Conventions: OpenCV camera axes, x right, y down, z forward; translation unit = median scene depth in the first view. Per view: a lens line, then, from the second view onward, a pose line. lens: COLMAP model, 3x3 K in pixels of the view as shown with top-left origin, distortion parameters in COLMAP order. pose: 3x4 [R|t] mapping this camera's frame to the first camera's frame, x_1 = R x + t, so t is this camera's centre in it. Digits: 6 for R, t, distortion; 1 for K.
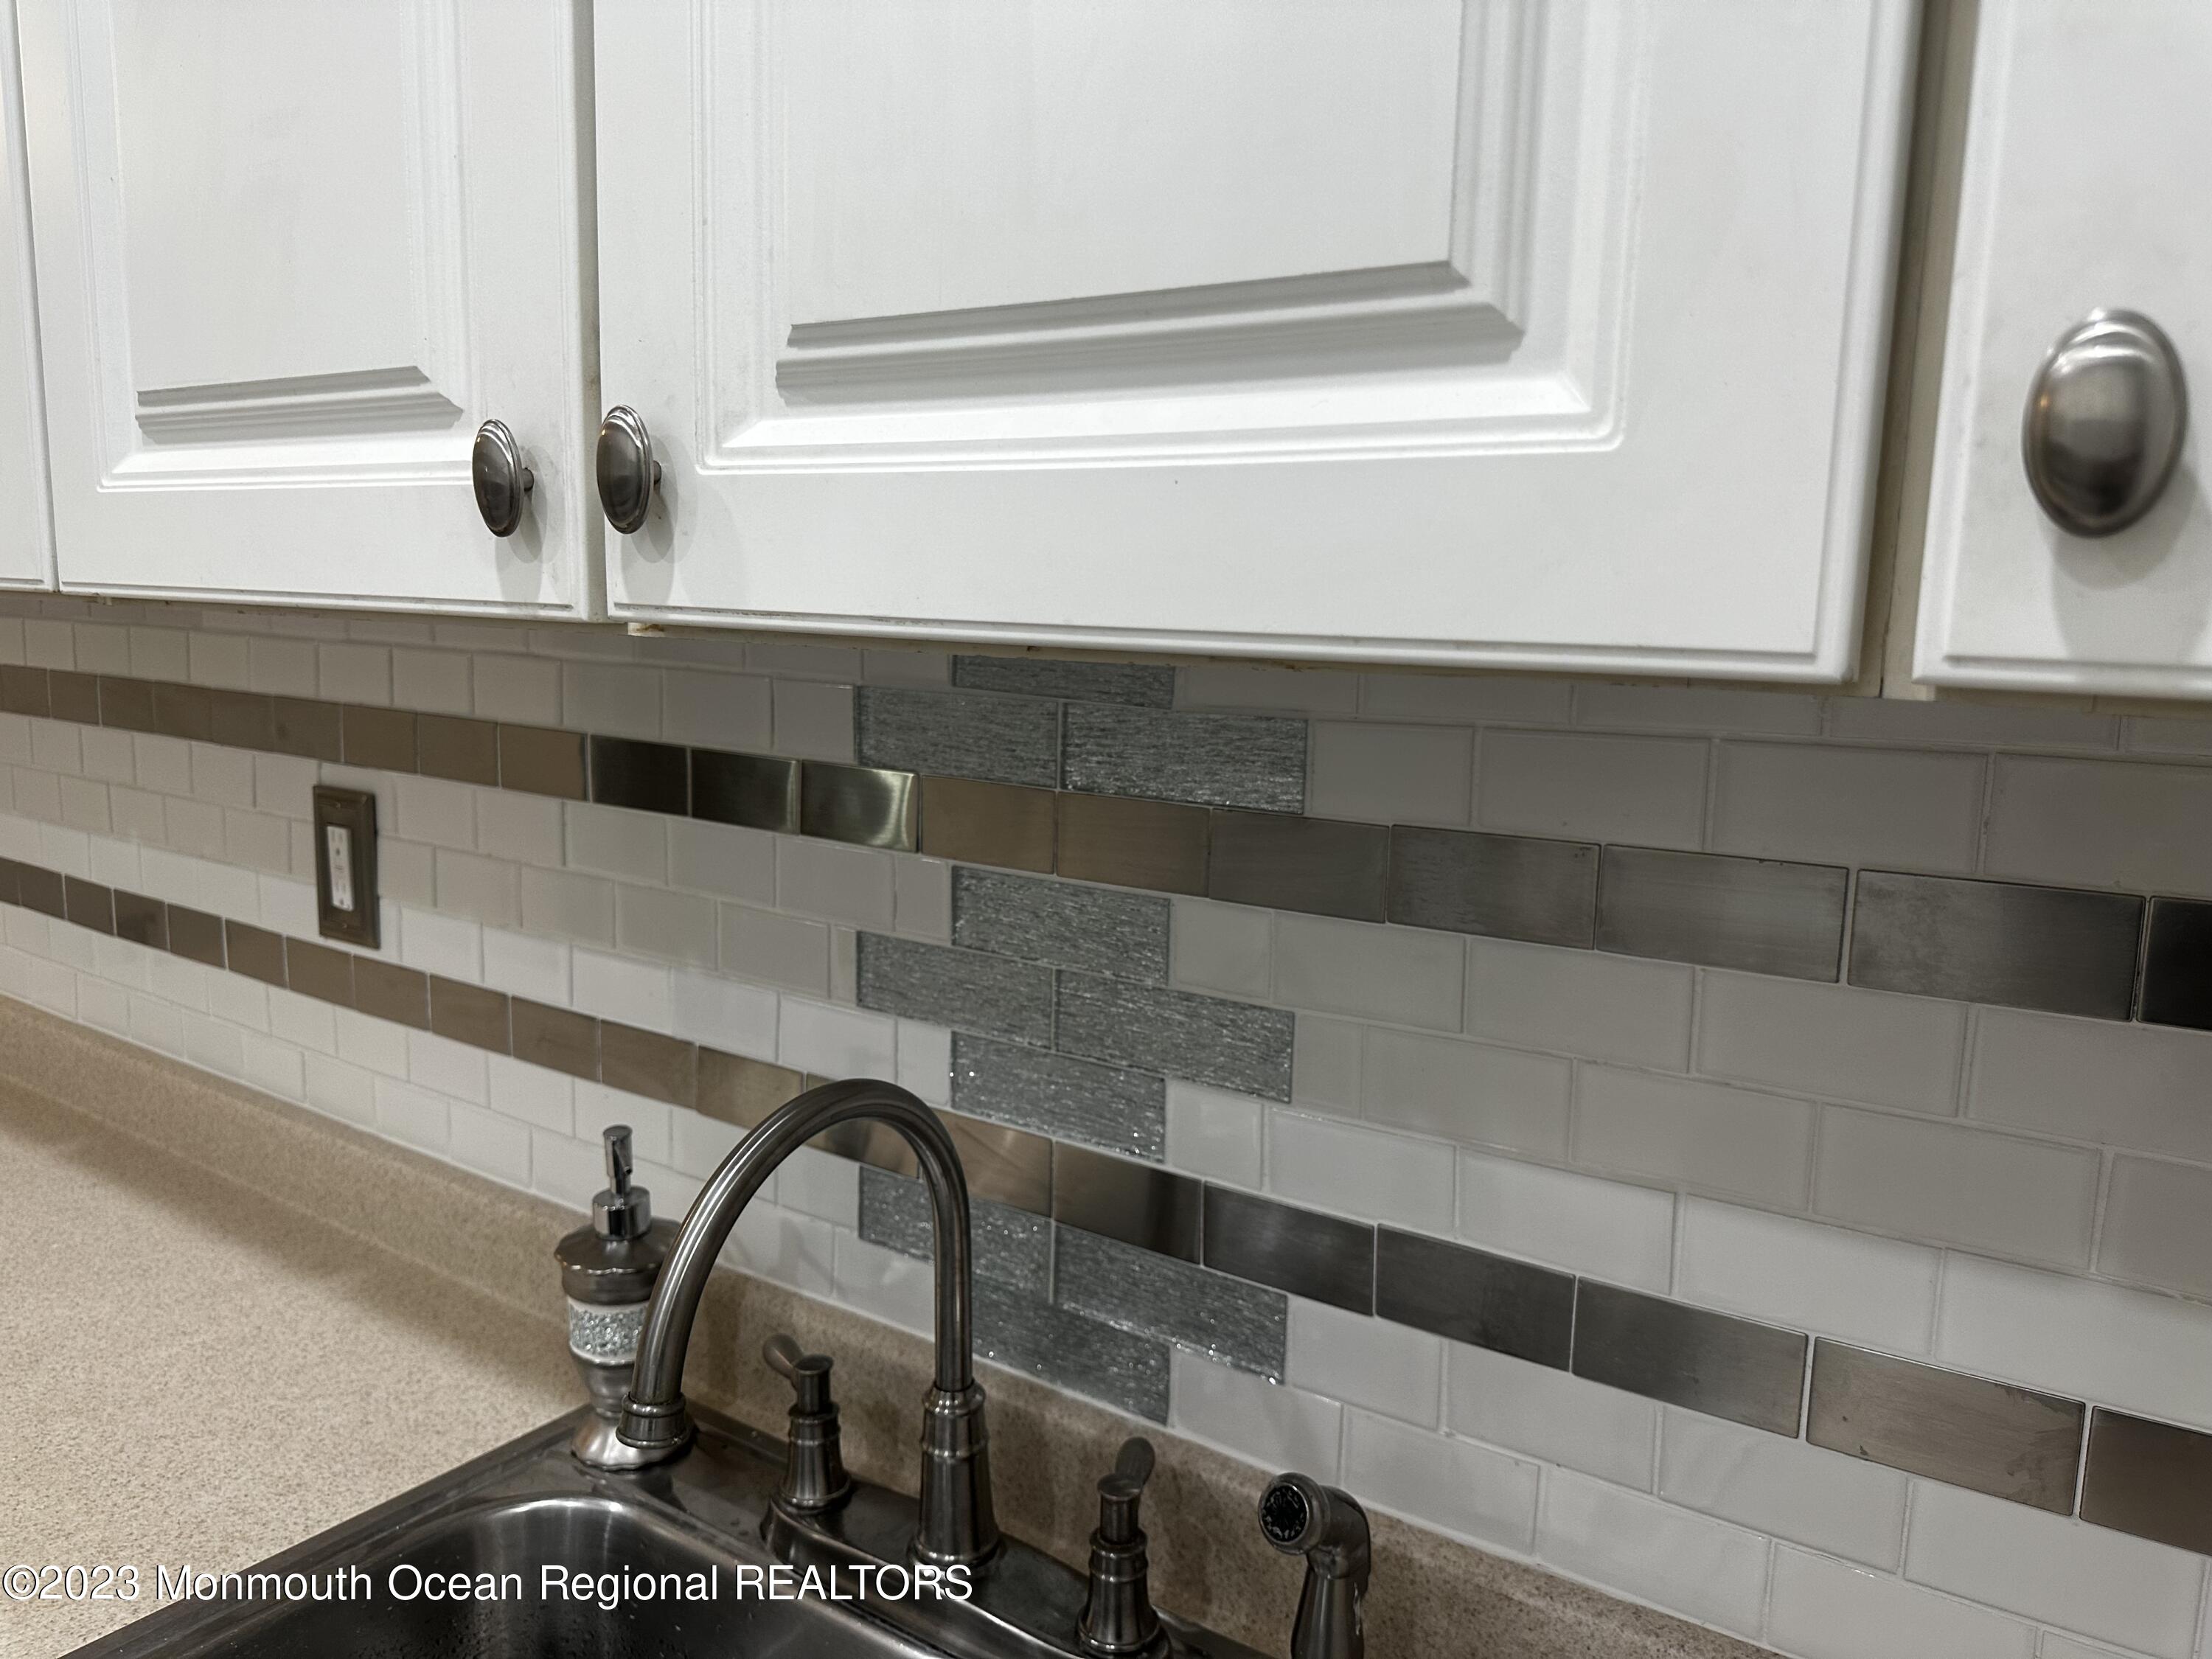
lens RADIAL K [[1513.9, 0, 1092.1], [0, 1513.9, 799.3], [0, 0, 1]] dist [0.103979, -0.162103]
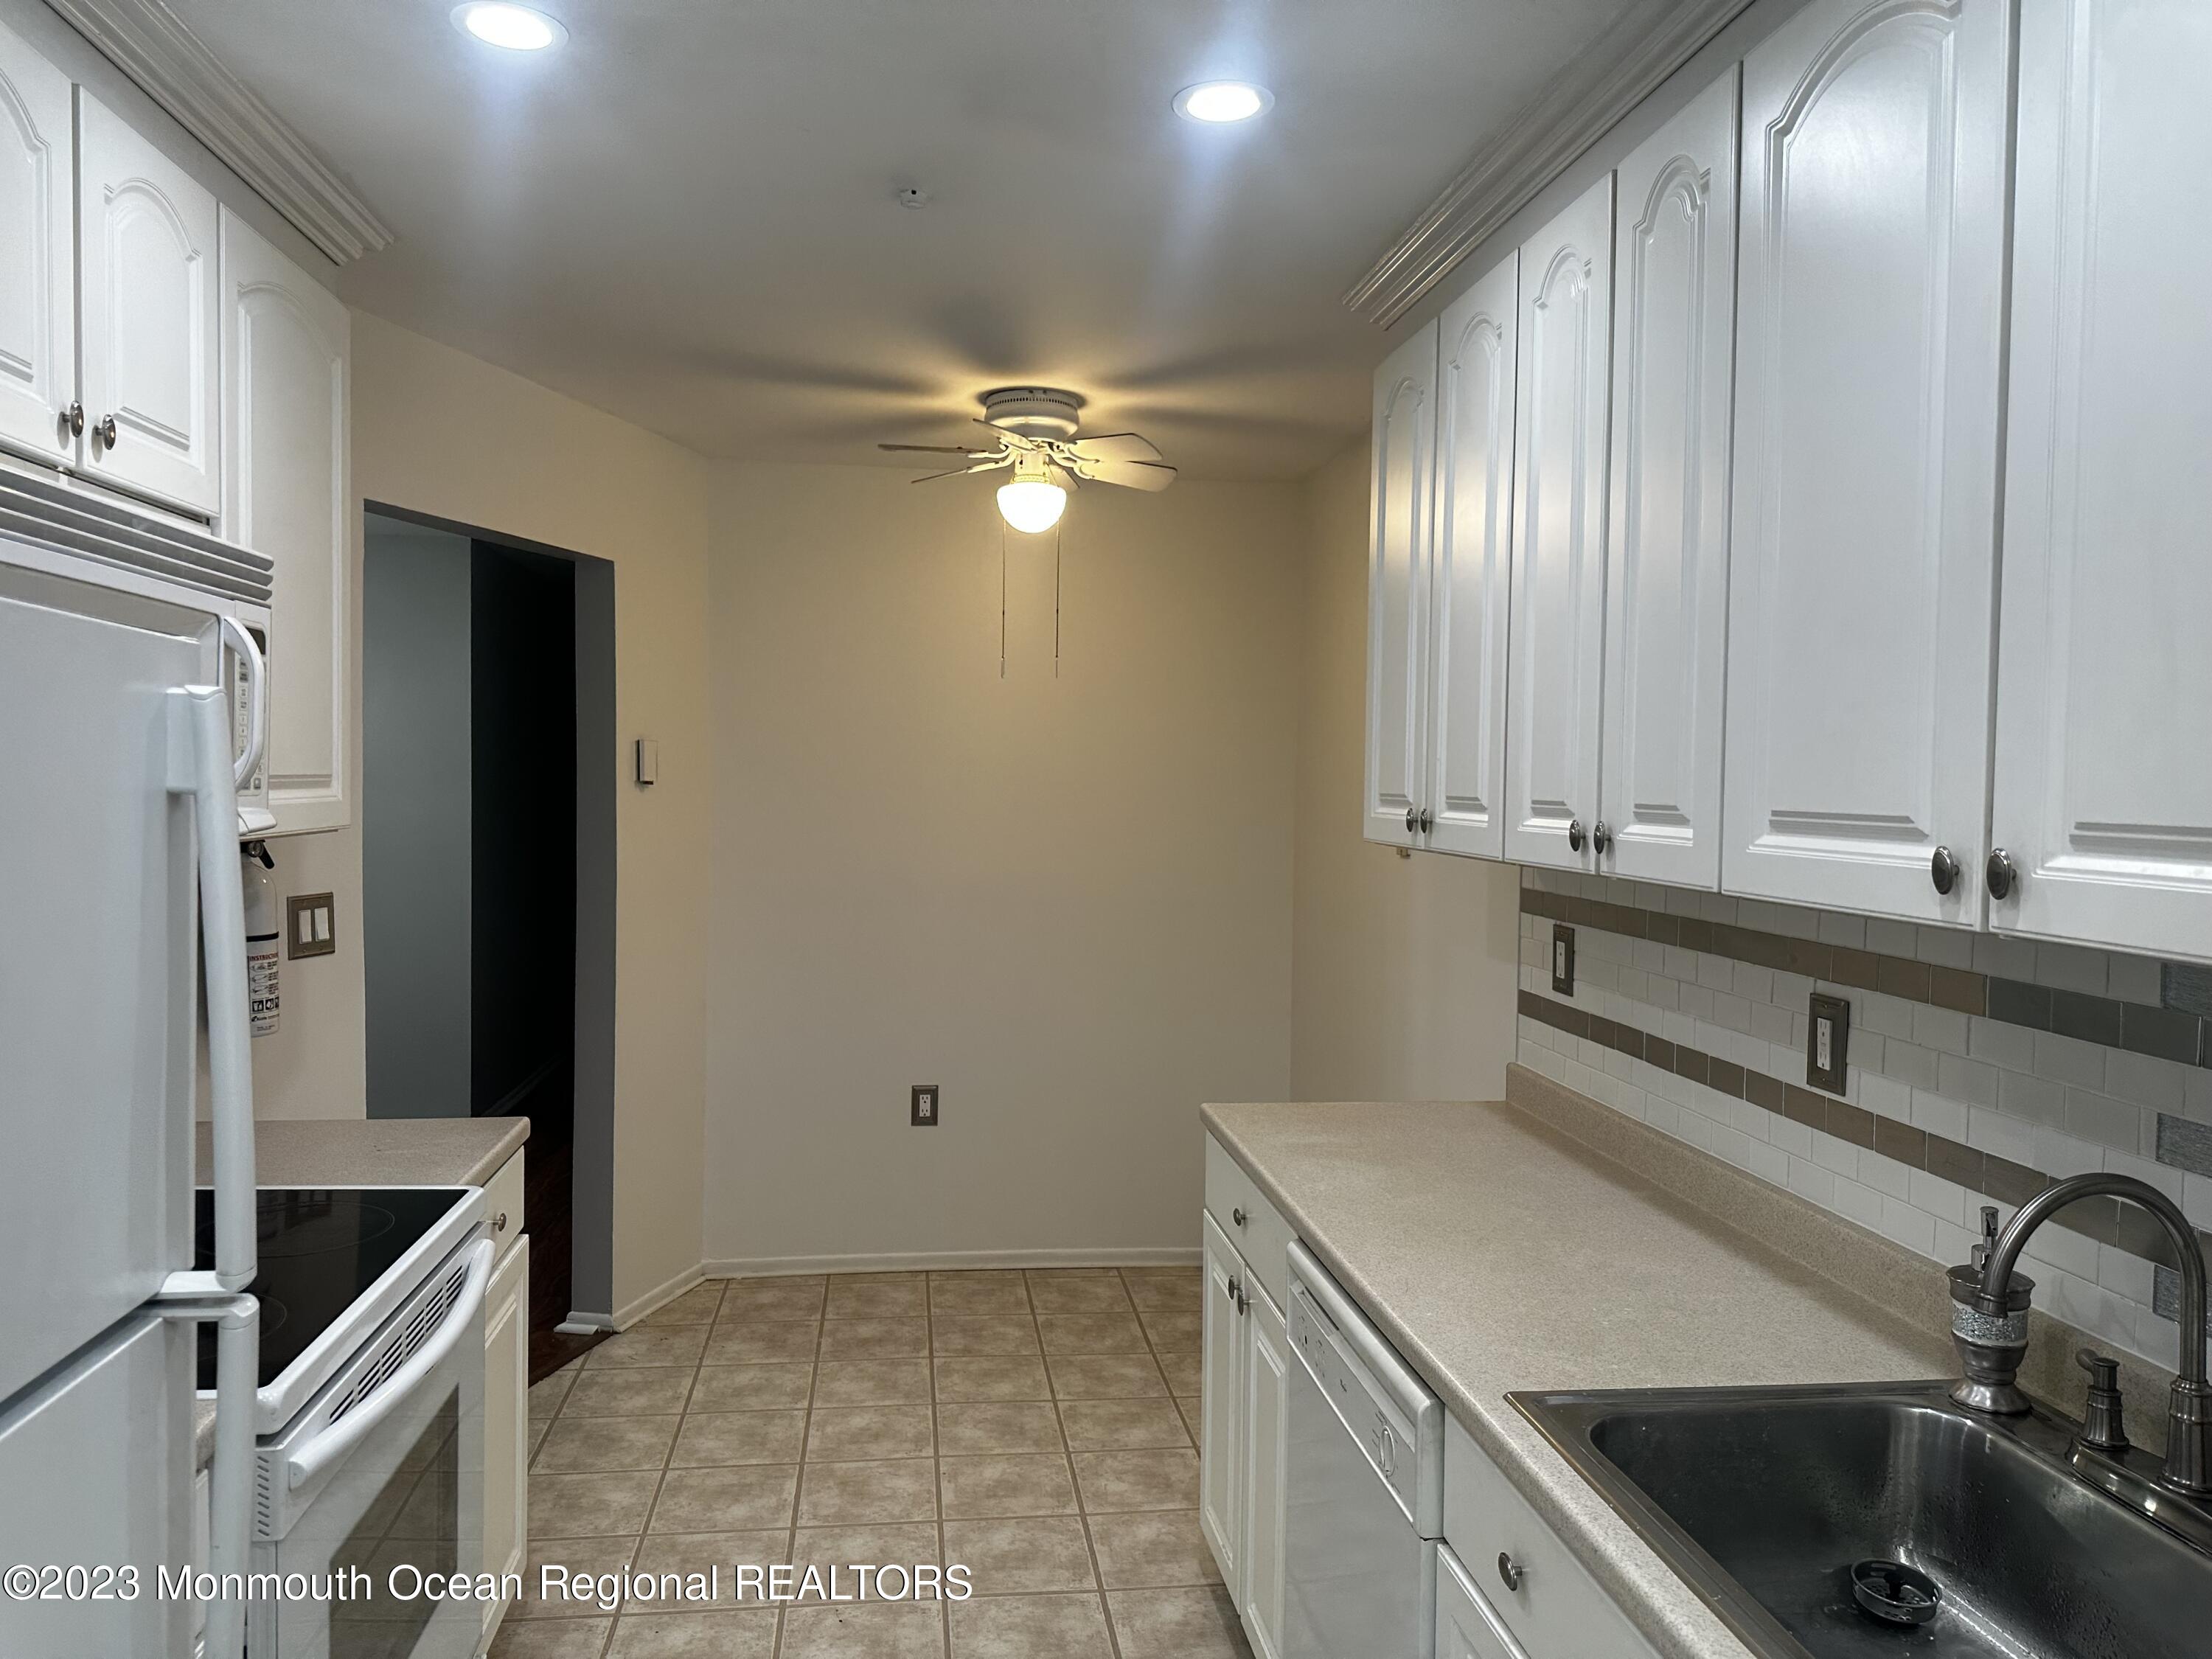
lens RADIAL K [[1520.0, 0, 1078.5], [0, 1520.0, 856.1], [0, 0, 1]] dist [-0.006903, 0.000542]
pose [[0.638932, 0.022115, -0.768946, 0.320720], [-0.100761, 0.993381, -0.055155, 0.018712], [0.762636, 0.112720, 0.636931, -0.866561]]
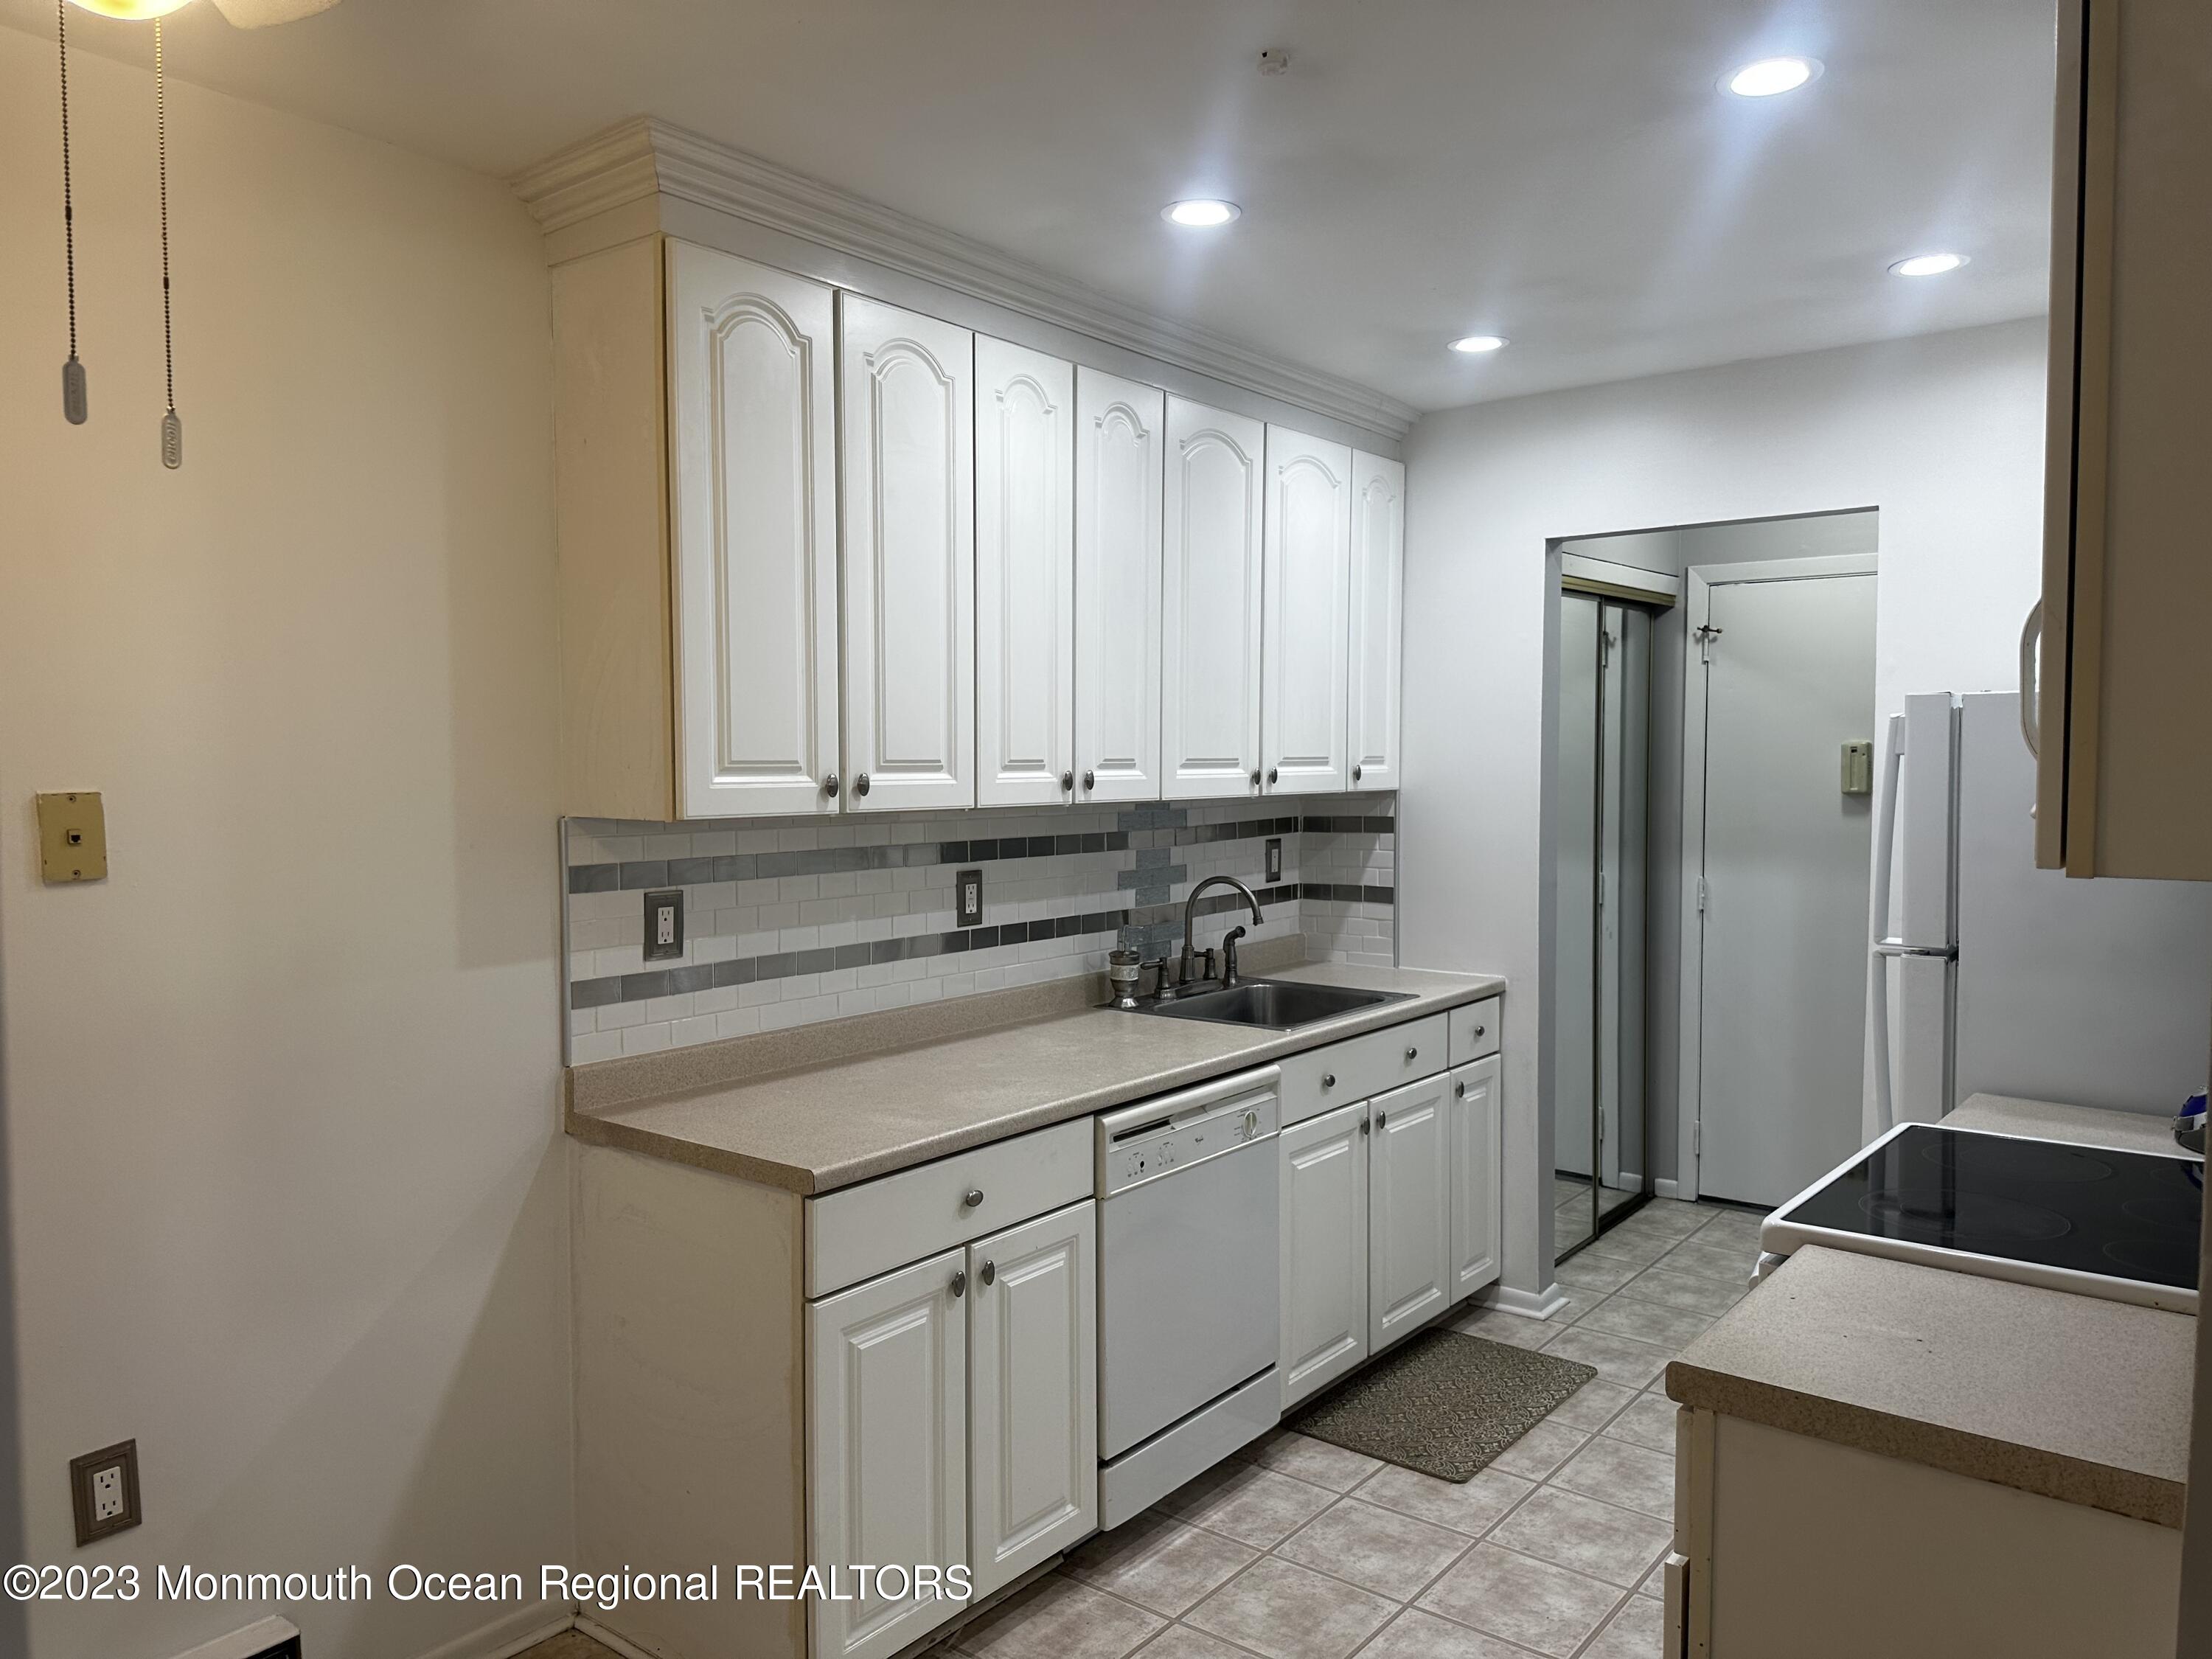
lens RADIAL K [[1513.9, 0, 1092.1], [0, 1513.9, 799.3], [0, 0, 1]] dist [0.103979, -0.162103]
pose [[0.106290, -0.057818, 0.992653, -4.152855], [0.142451, 0.988896, 0.042346, -0.287425], [-0.984078, 0.136904, 0.113346, 0.560922]]
